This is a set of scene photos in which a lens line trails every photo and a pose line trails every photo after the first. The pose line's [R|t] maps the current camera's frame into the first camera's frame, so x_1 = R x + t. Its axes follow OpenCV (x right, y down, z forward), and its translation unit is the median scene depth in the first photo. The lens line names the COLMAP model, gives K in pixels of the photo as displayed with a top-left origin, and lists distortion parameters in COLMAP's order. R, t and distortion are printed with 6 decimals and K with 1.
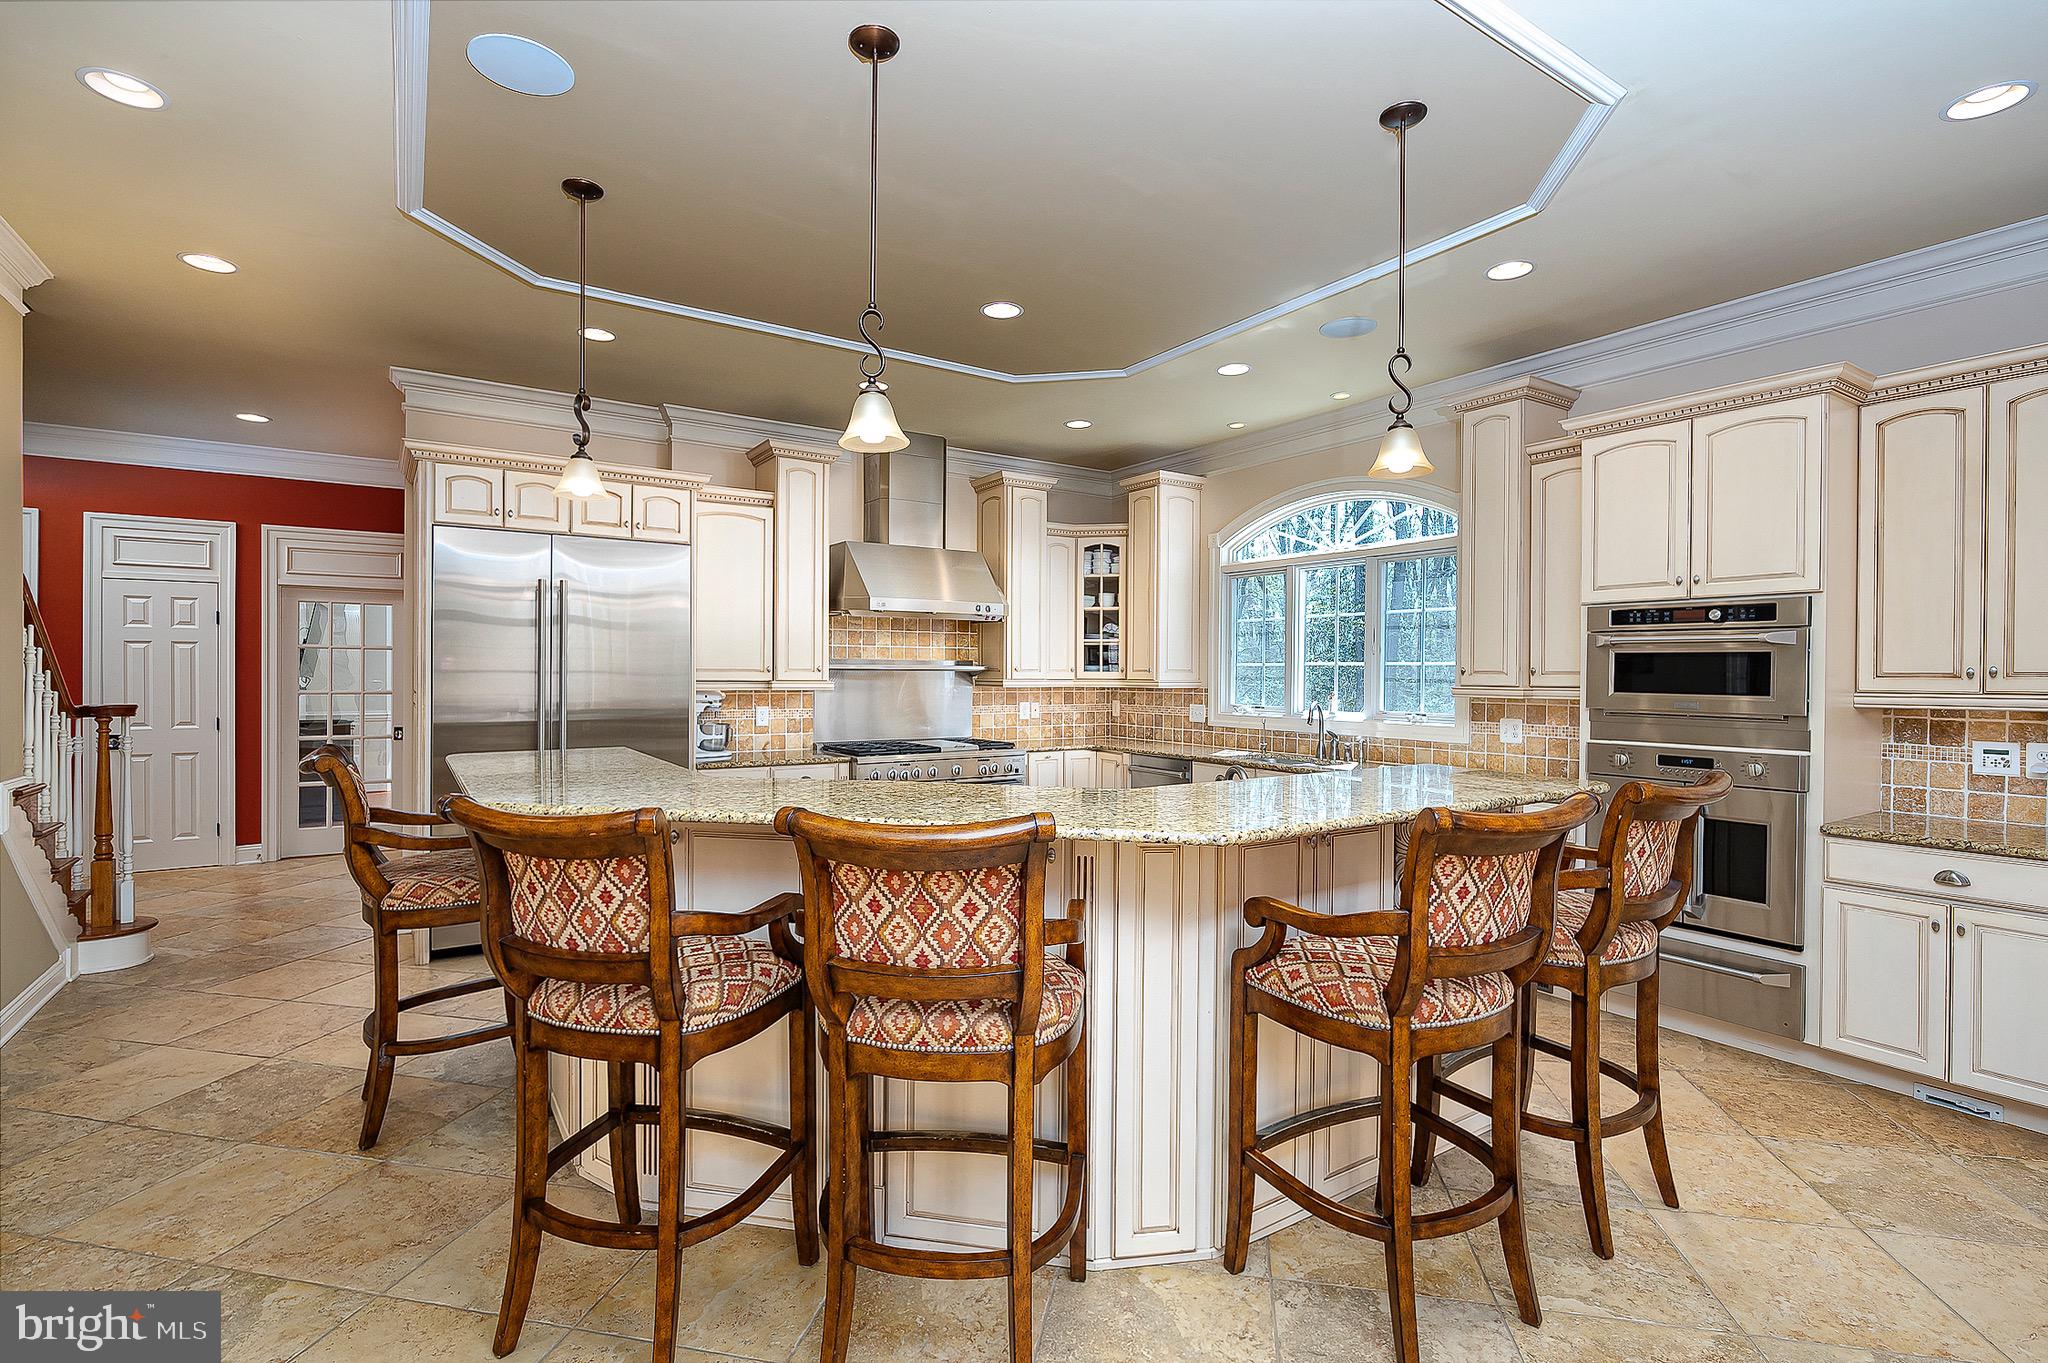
lens RADIAL K [[931.3, 0, 1024.0], [0, 931.3, 681.5], [0, 0, 1]] dist [-0.034105, 0.000136]
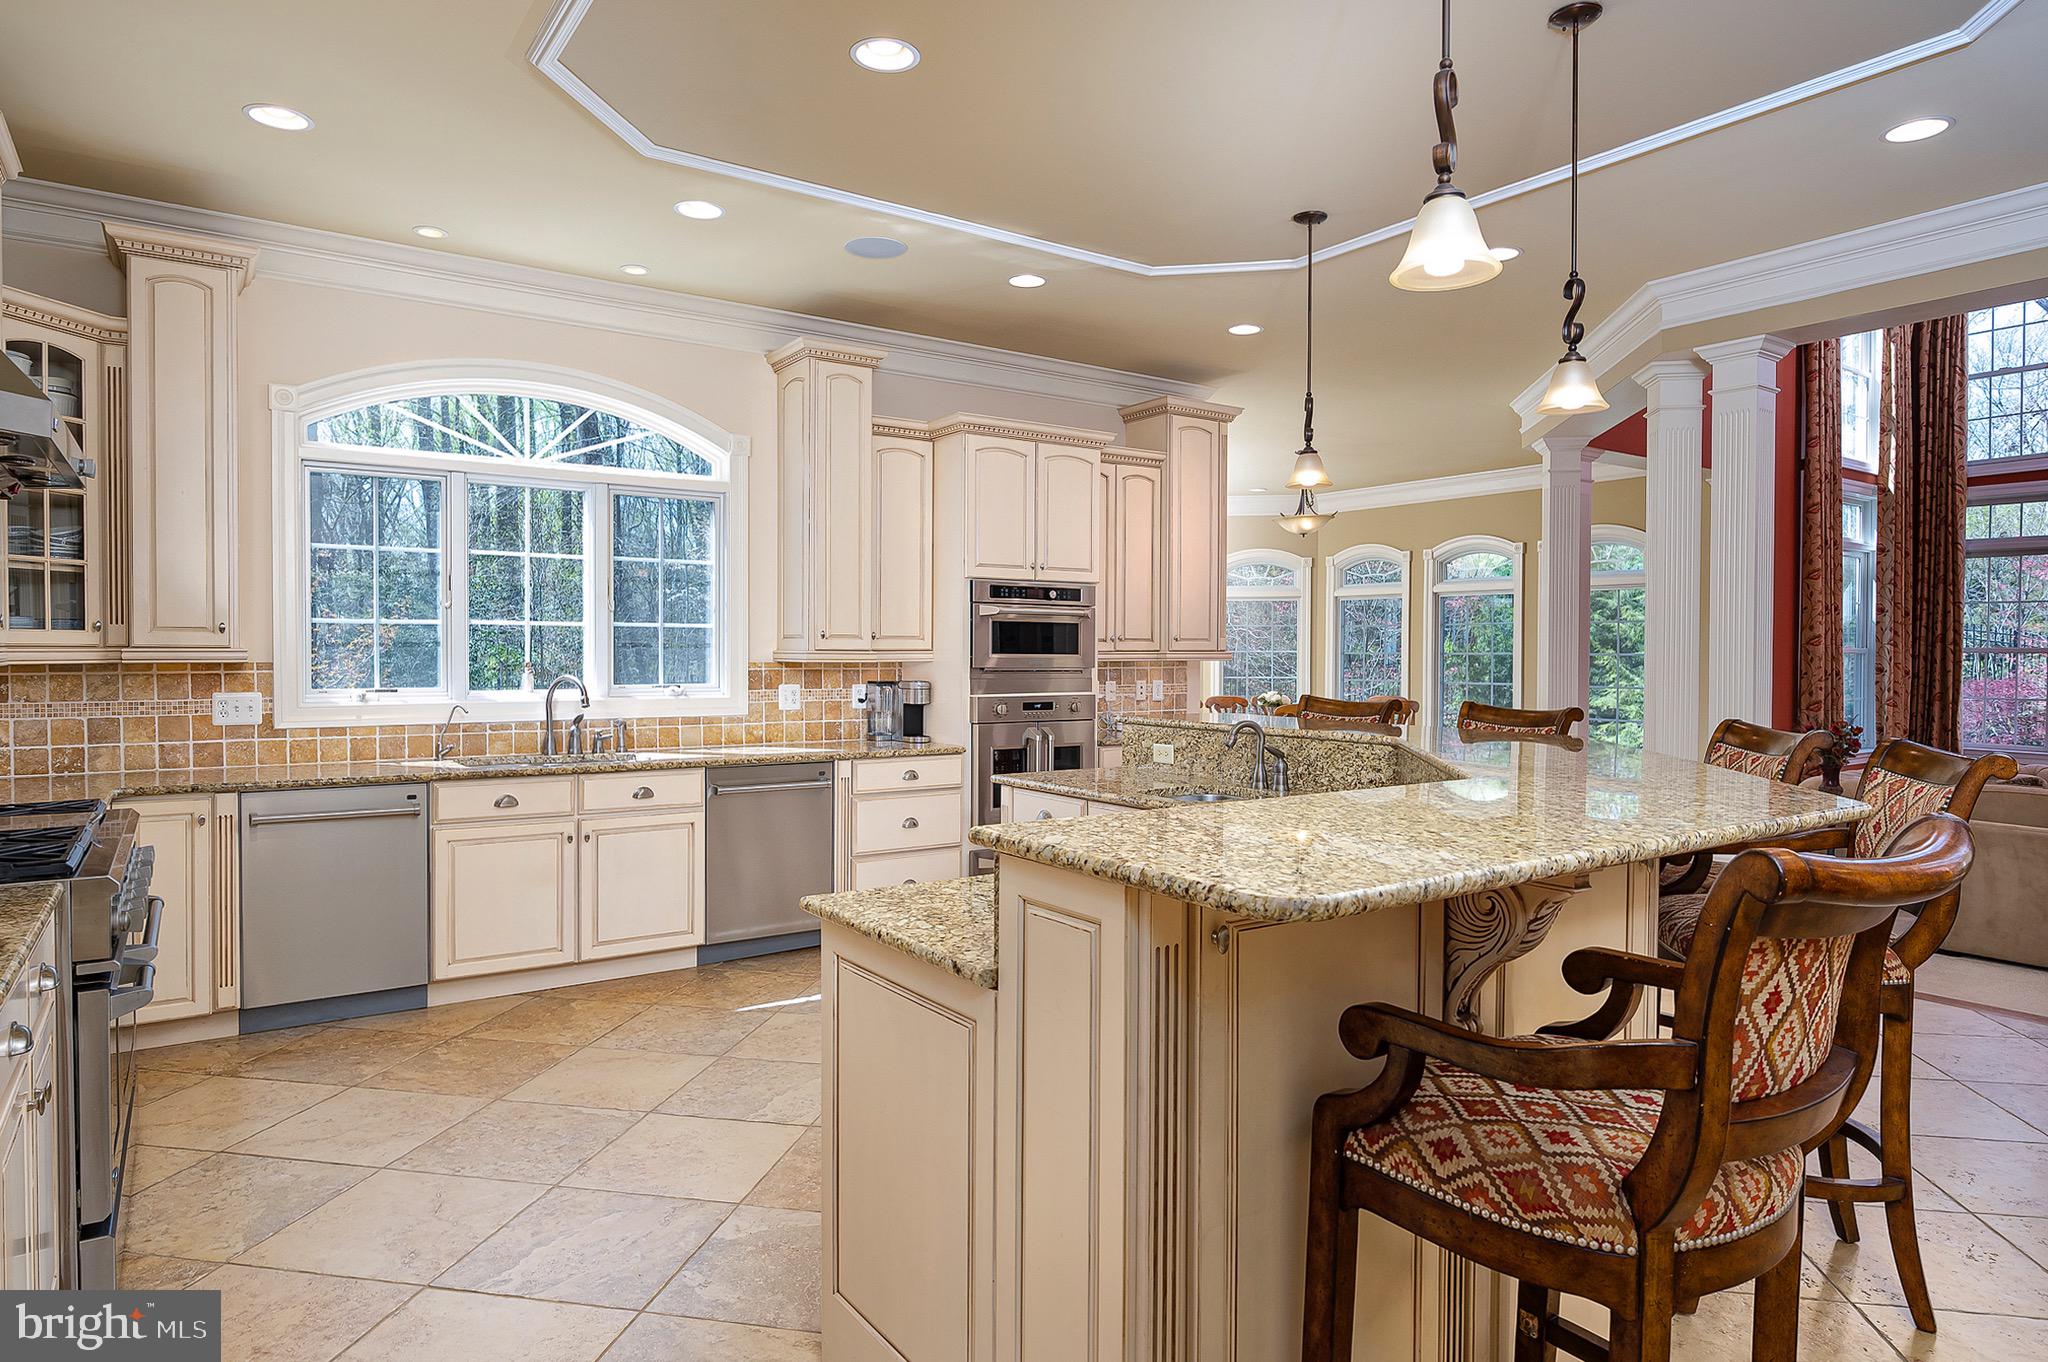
lens RADIAL K [[1178.1, 0, 1024.0], [0, 1178.1, 681.0], [0, 0, 1]] dist [-0.019335, 0.000121]
pose [[-0.025507, -0.032325, 0.999152, -0.669270], [0.006320, 0.999452, 0.032496, -0.001642], [-0.999655, 0.007144, -0.025289, 0.745583]]
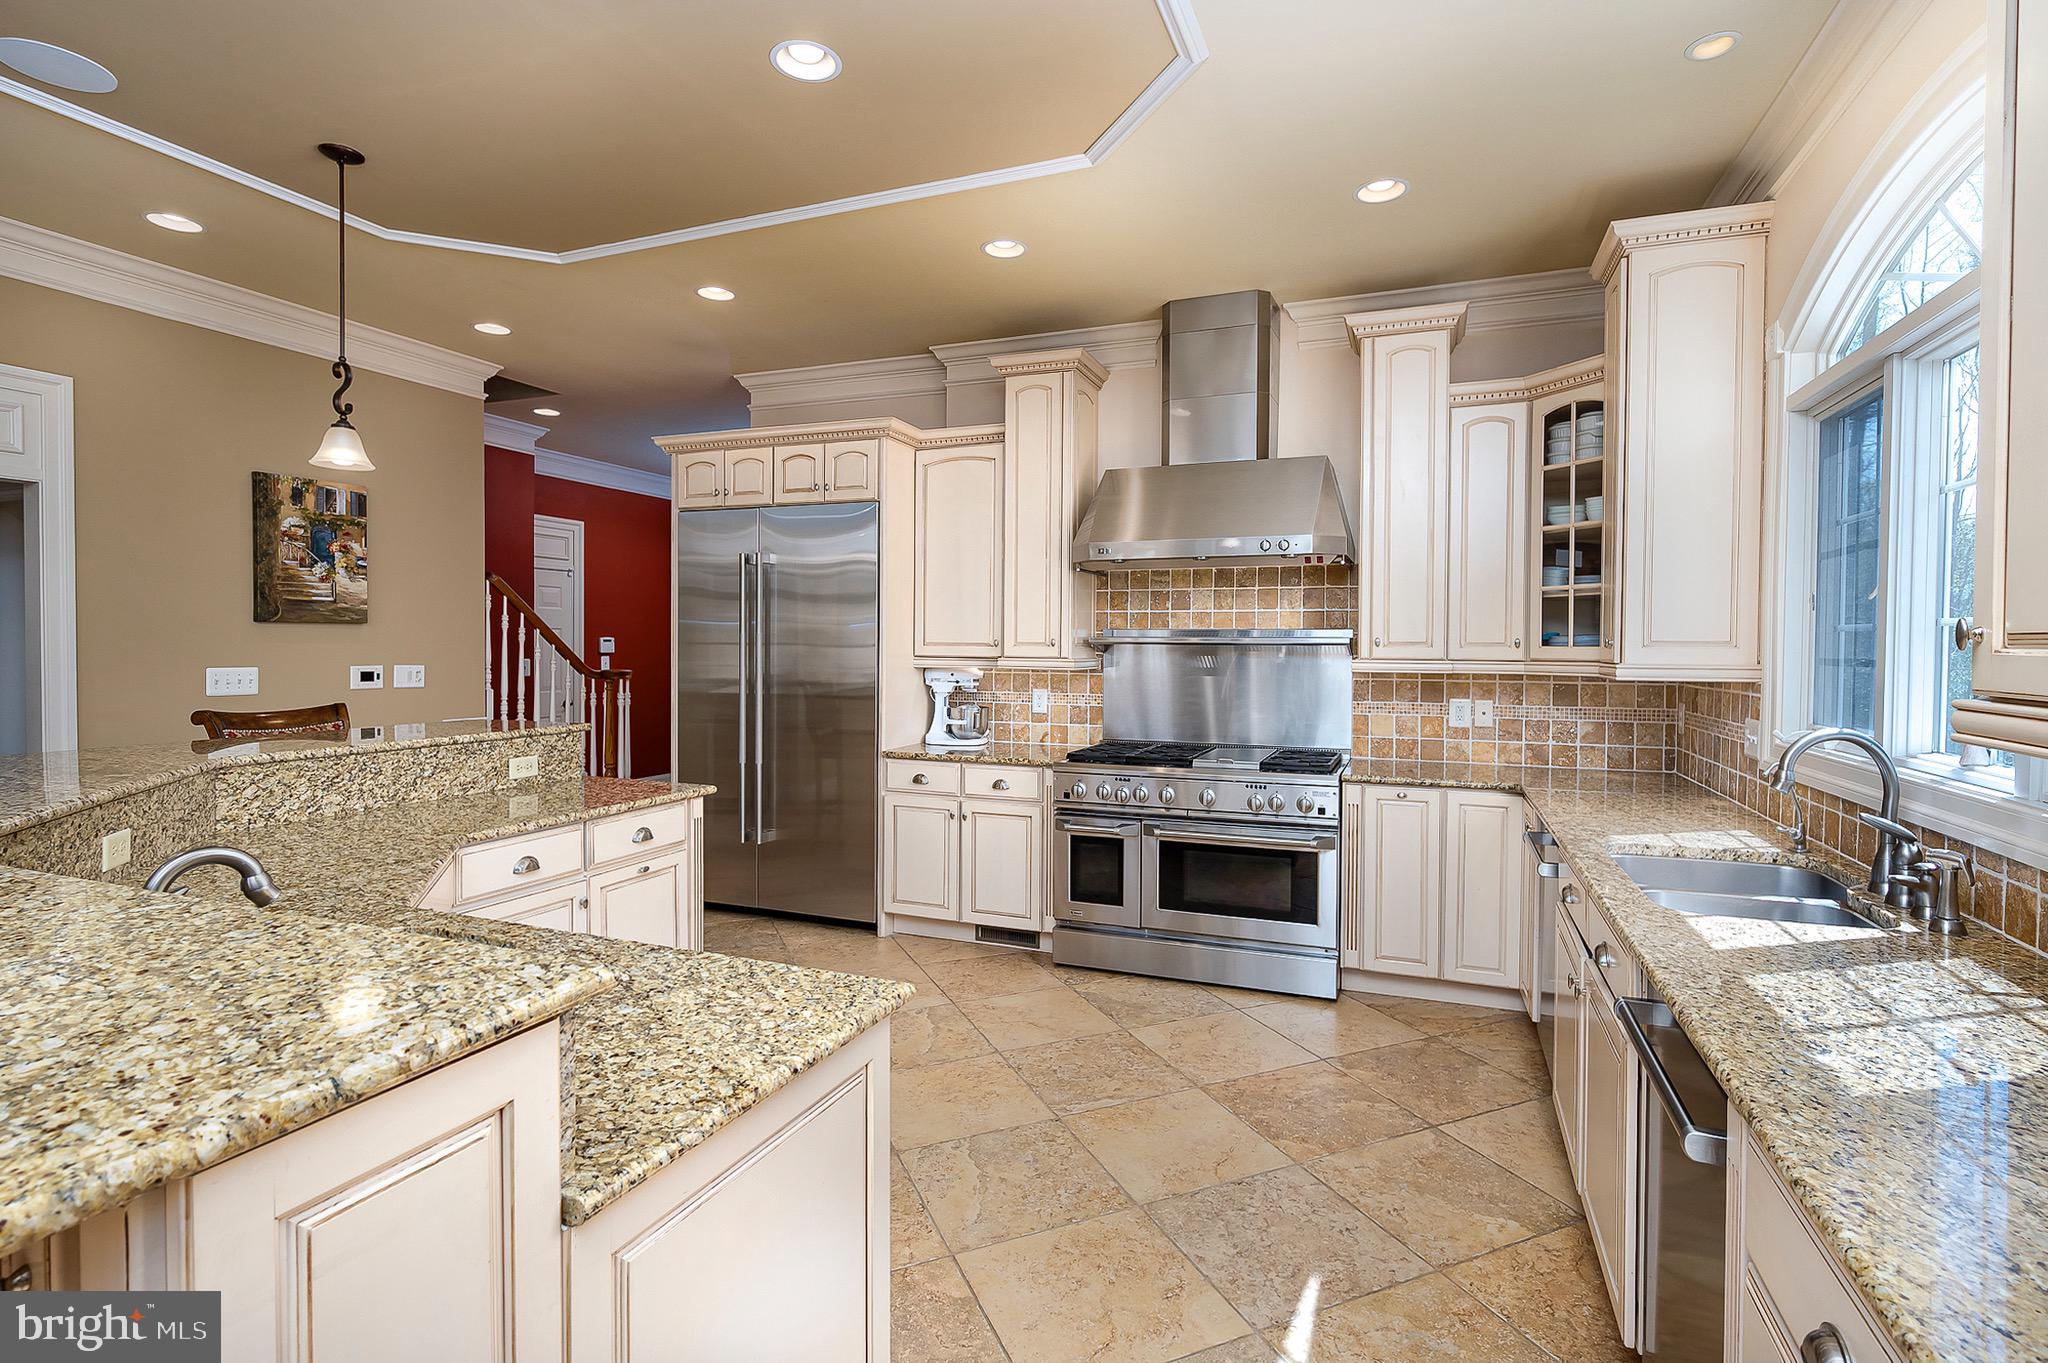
lens RADIAL K [[931.3, 0, 1024.0], [0, 931.3, 681.5], [0, 0, 1]] dist [-0.034105, 0.000136]
pose [[0.573782, 0.028015, -0.818529, 0.456458], [-0.013075, 0.999601, 0.025047, 0.000081], [0.818904, -0.003669, 0.573919, 0.617945]]
